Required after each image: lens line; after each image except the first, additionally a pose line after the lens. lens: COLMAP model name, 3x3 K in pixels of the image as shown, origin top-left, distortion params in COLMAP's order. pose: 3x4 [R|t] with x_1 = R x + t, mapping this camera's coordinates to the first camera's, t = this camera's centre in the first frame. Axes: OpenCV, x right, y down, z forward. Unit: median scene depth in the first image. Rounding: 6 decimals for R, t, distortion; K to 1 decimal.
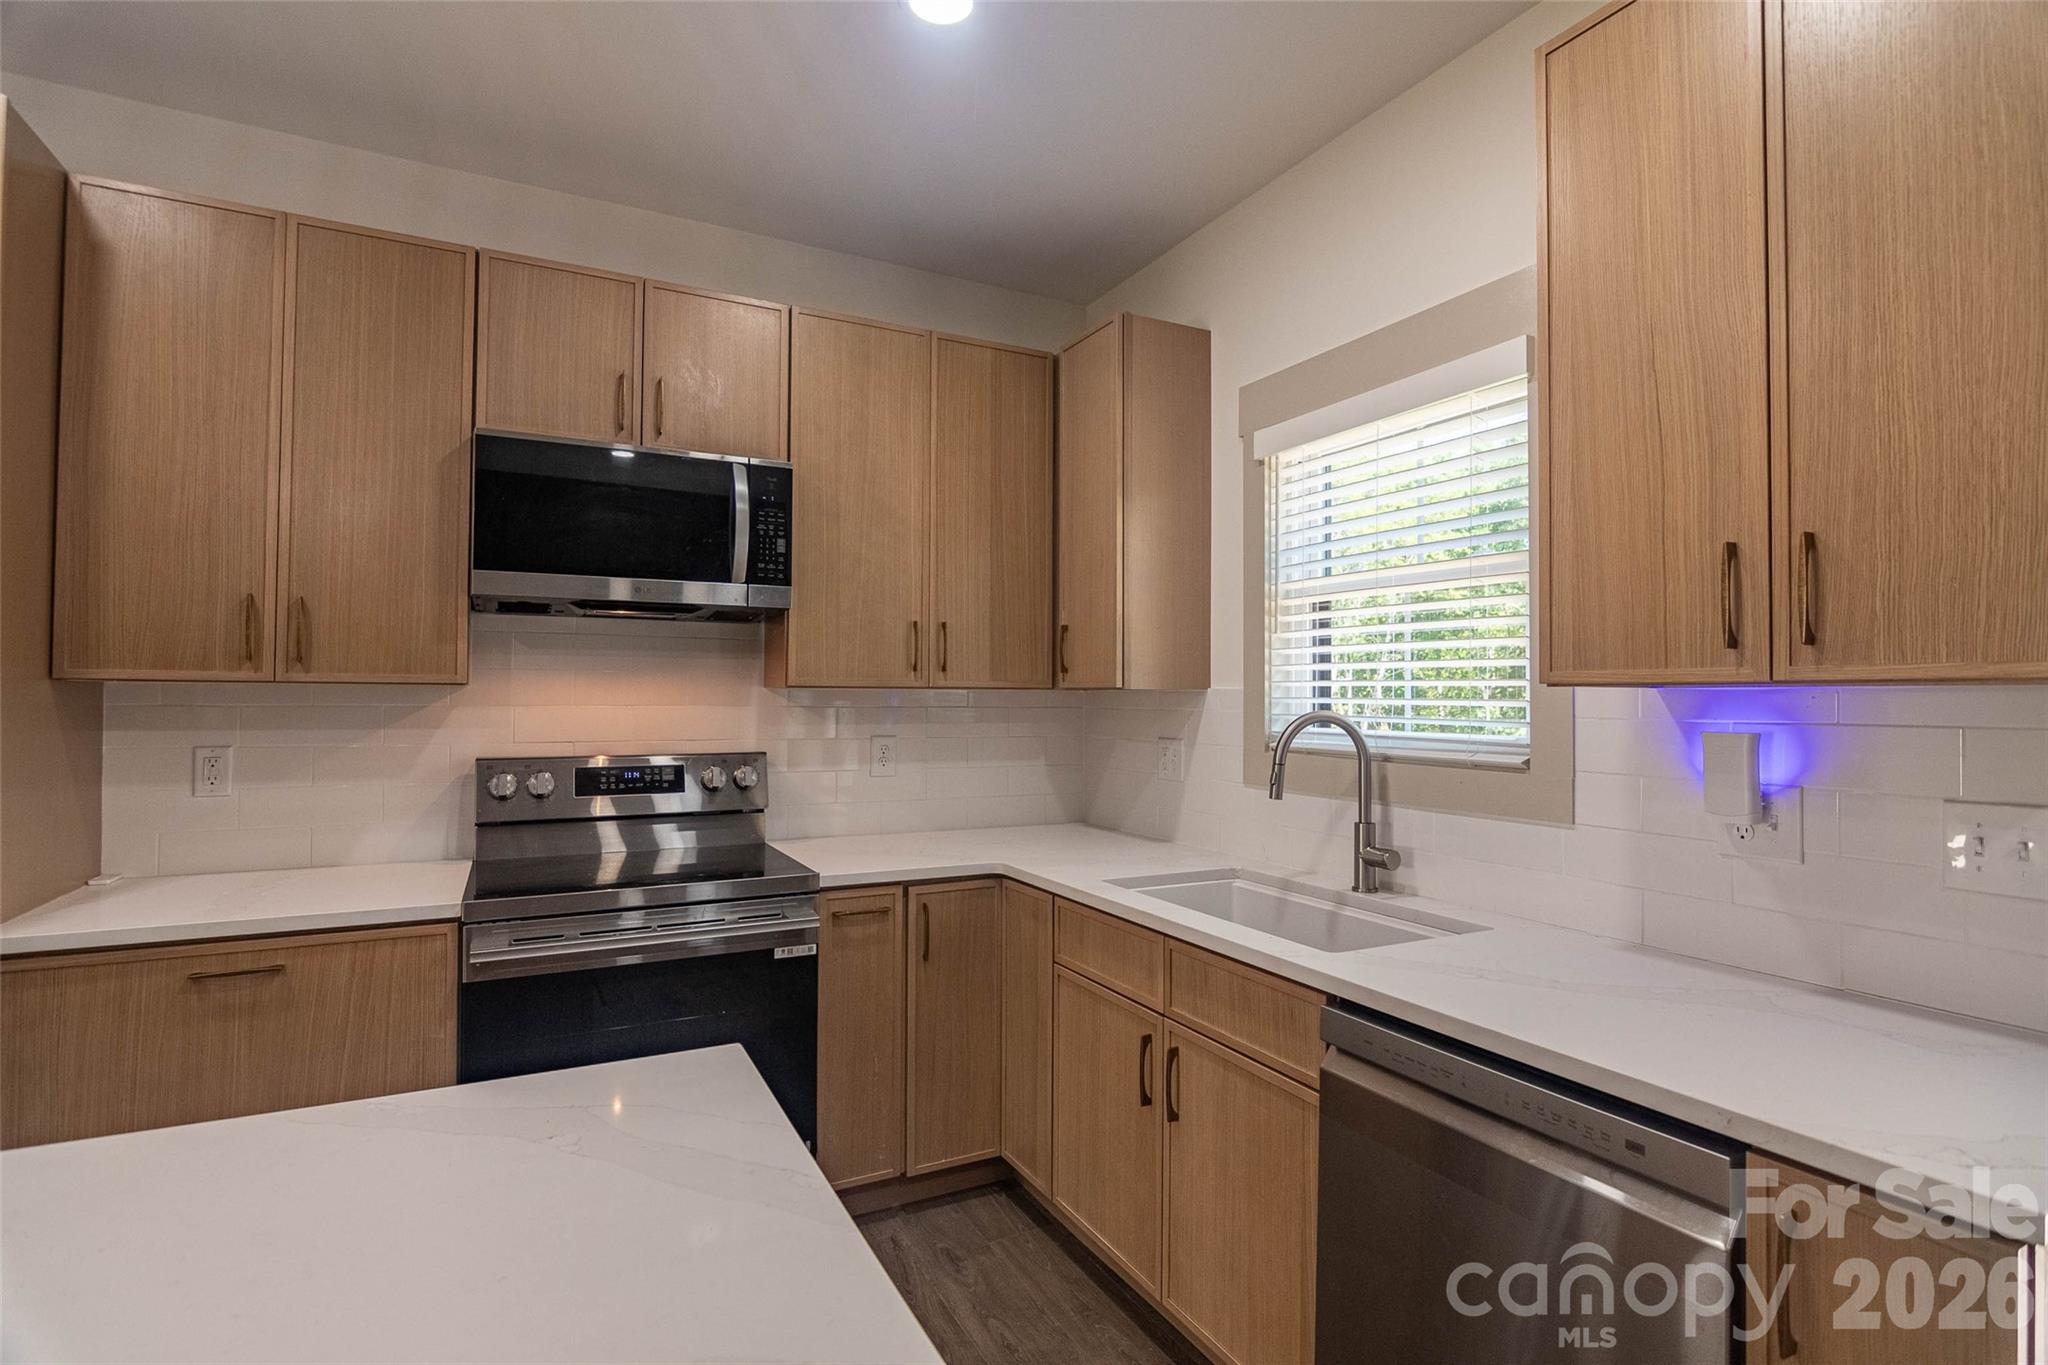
lens RADIAL K [[987.6, 0, 1024.0], [0, 987.6, 682.5], [0, 0, 1]] dist [-0.007986, -0.000694]
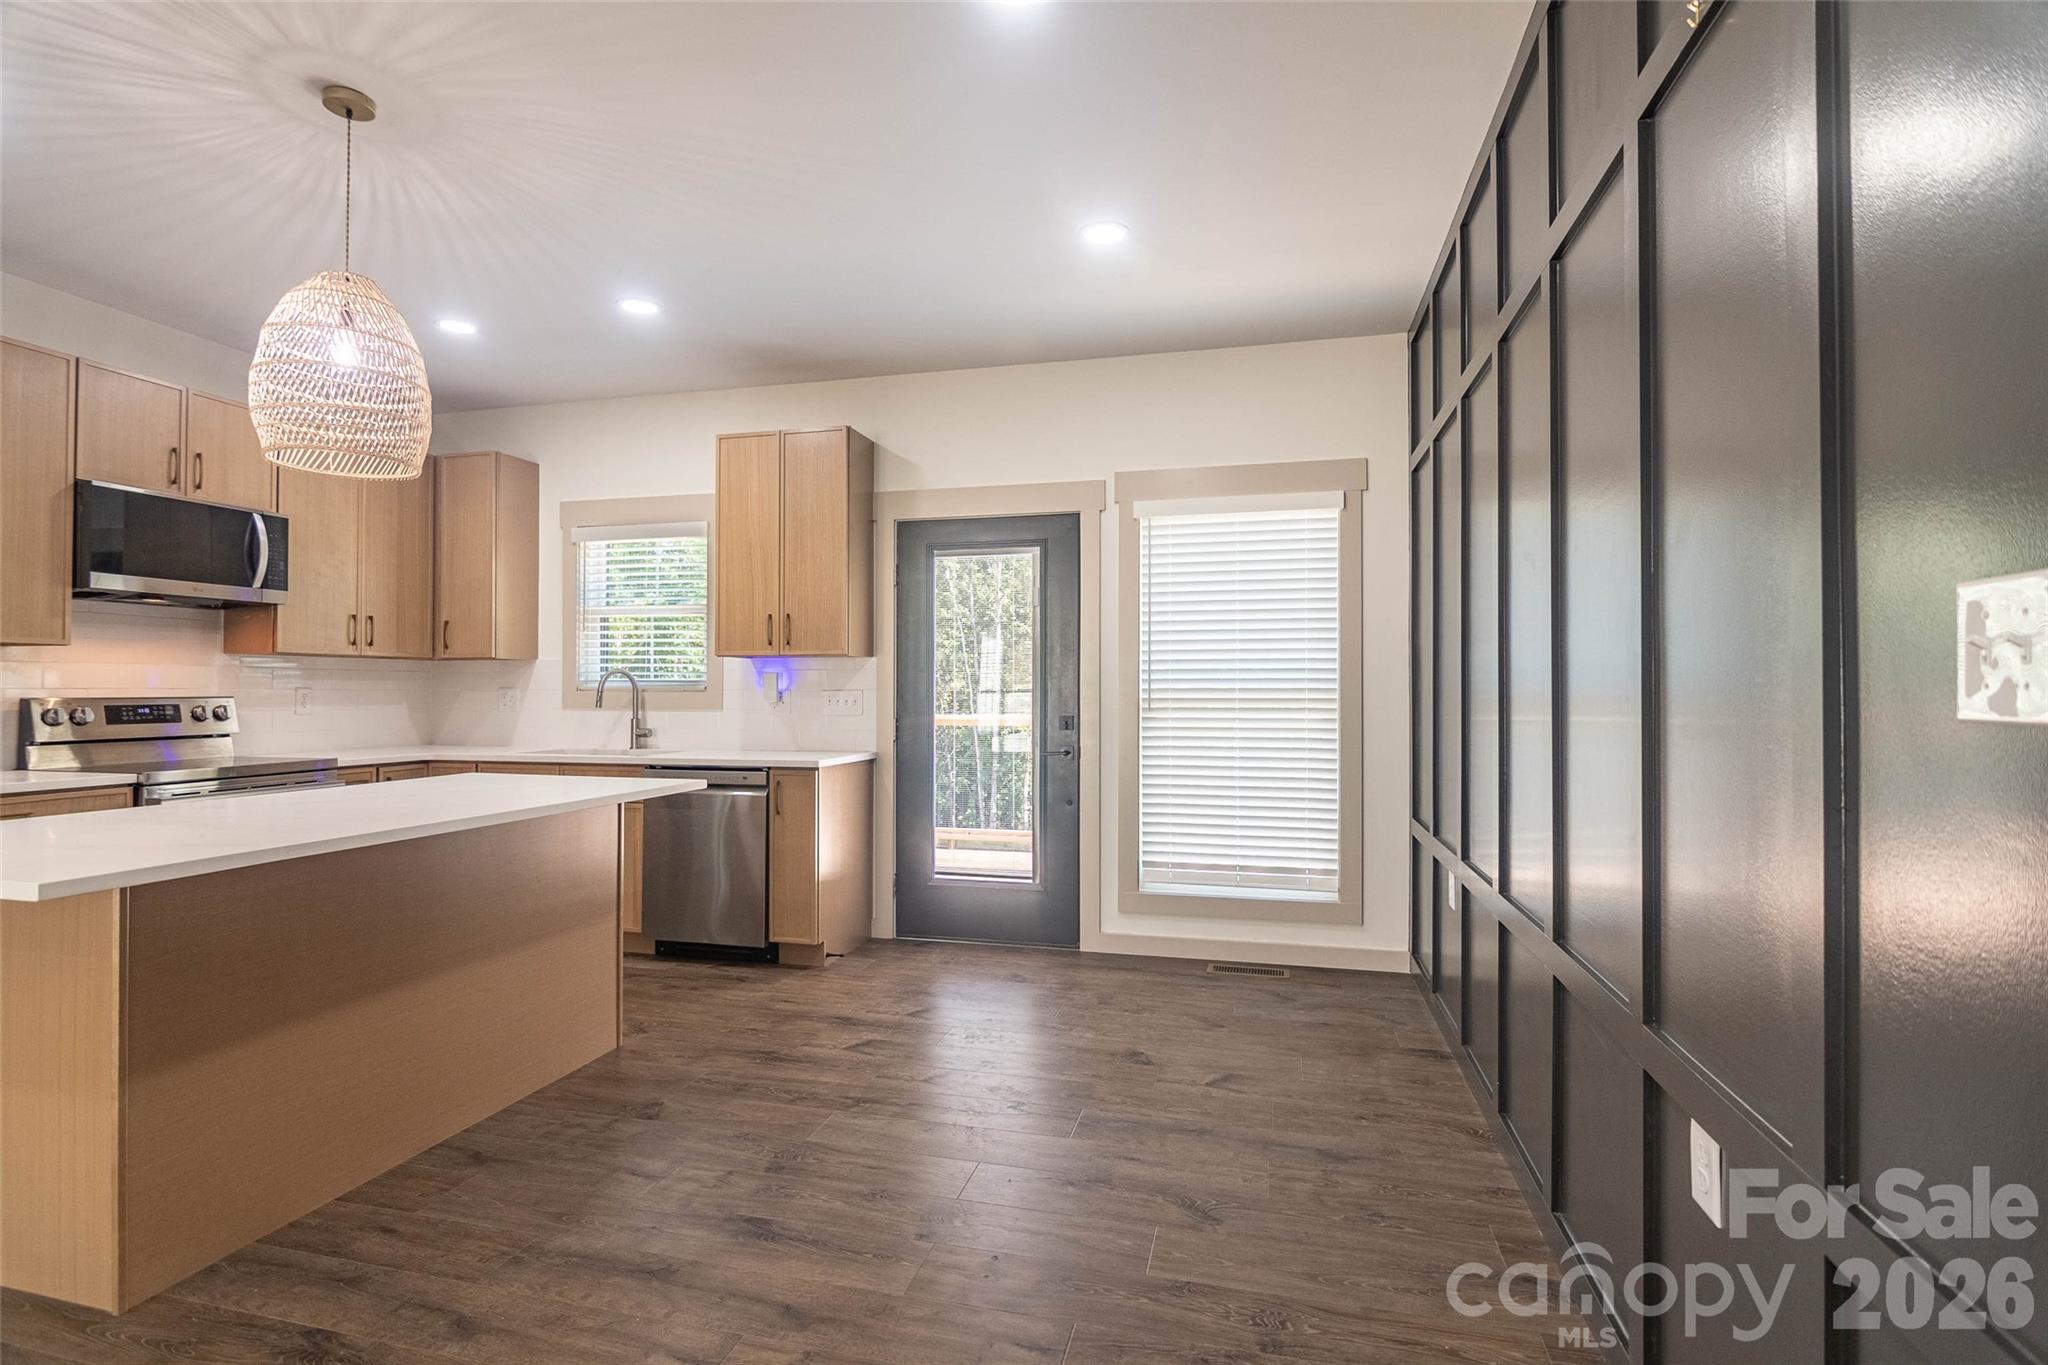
lens RADIAL K [[987.6, 0, 1024.0], [0, 987.6, 682.5], [0, 0, 1]] dist [-0.007986, -0.000694]
pose [[0.660990, 0.000921, 0.750394, -0.675923], [-0.007291, 0.999960, 0.005196, 0.037495], [-0.750359, -0.008906, 0.660971, -1.026552]]
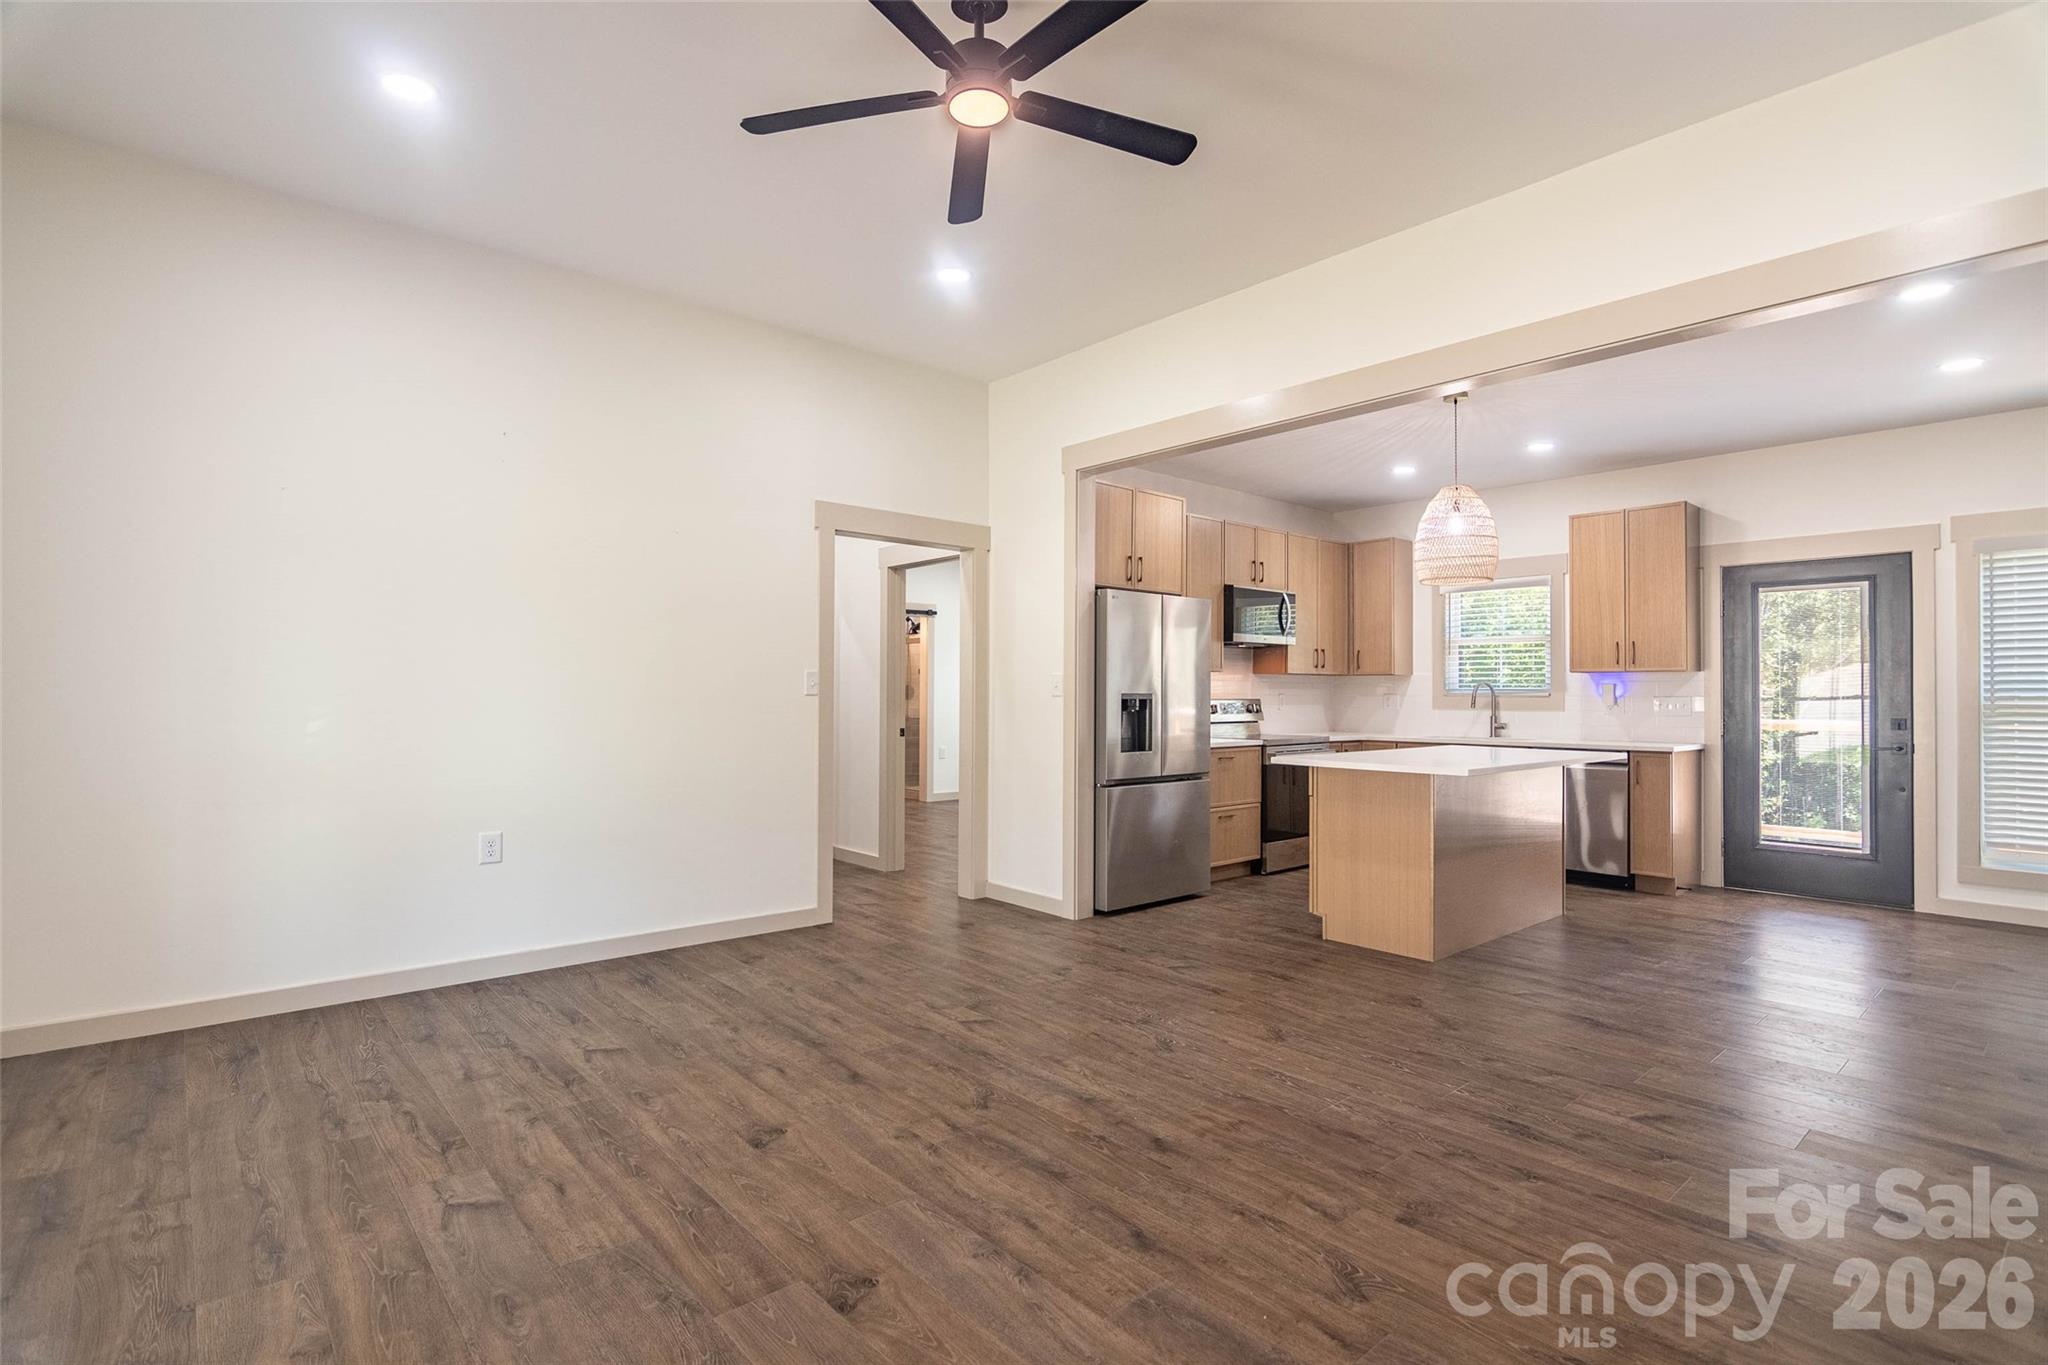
lens RADIAL K [[987.6, 0, 1024.0], [0, 987.6, 682.5], [0, 0, 1]] dist [-0.007986, -0.000694]
pose [[0.970563, 0.000589, 0.240845, -1.699639], [-0.001492, 0.999993, 0.003569, 0.021903], [-0.240841, -0.003823, 0.970557, -1.551041]]
